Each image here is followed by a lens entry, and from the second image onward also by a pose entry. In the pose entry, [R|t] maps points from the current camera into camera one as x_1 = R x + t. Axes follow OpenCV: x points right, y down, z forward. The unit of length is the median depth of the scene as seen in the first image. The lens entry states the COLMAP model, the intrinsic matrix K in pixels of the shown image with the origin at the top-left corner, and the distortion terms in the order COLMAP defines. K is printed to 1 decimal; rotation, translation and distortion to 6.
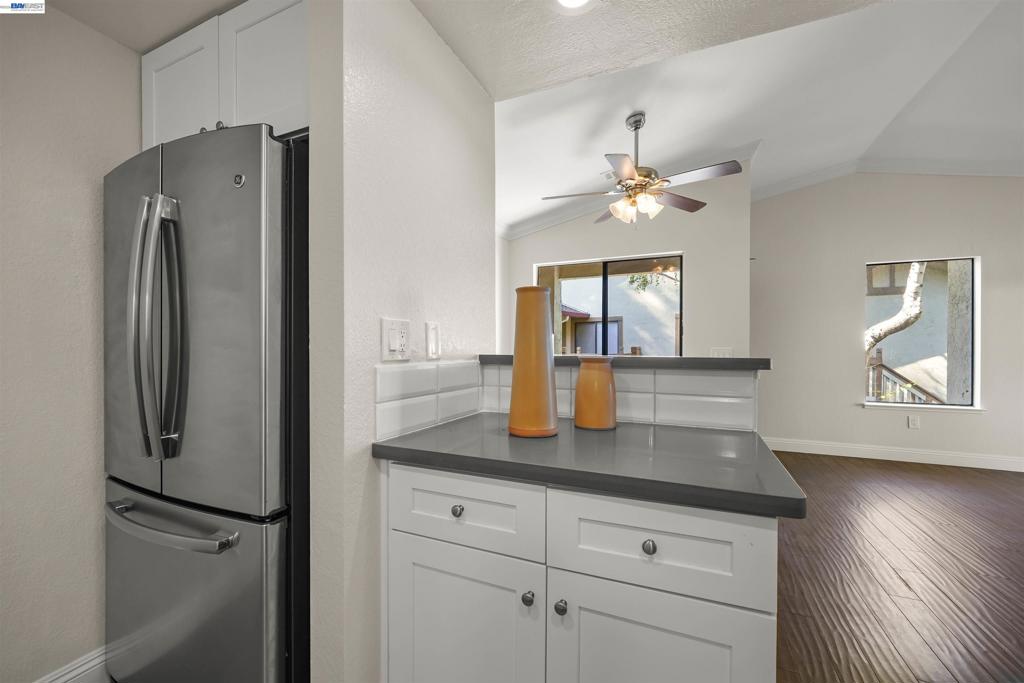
lens RADIAL K [[414.3, 0, 508.5], [0, 414.3, 346.3], [0, 0, 1]] dist [-0.003720, -0.000025]
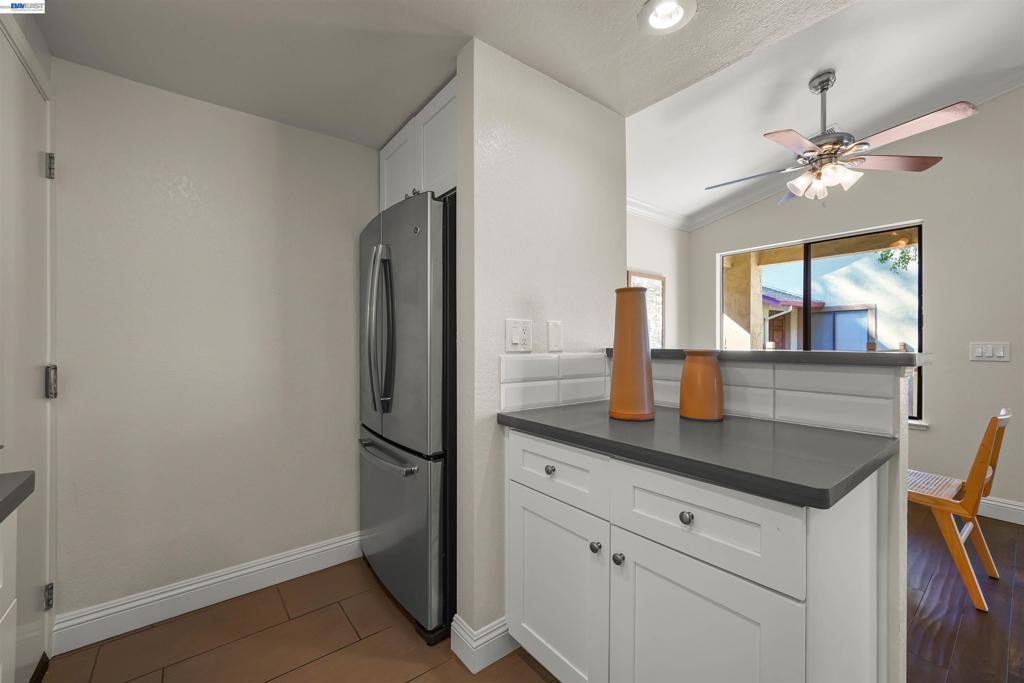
lens RADIAL K [[414.3, 0, 519.2], [0, 414.3, 339.6], [0, 0, 1]] dist [-0.003720, -0.000025]
pose [[0.889325, -0.005146, -0.457246, 0.307064], [0.002668, 0.999978, -0.006065, 0.004467], [0.457267, 0.004174, 0.889320, -0.141887]]
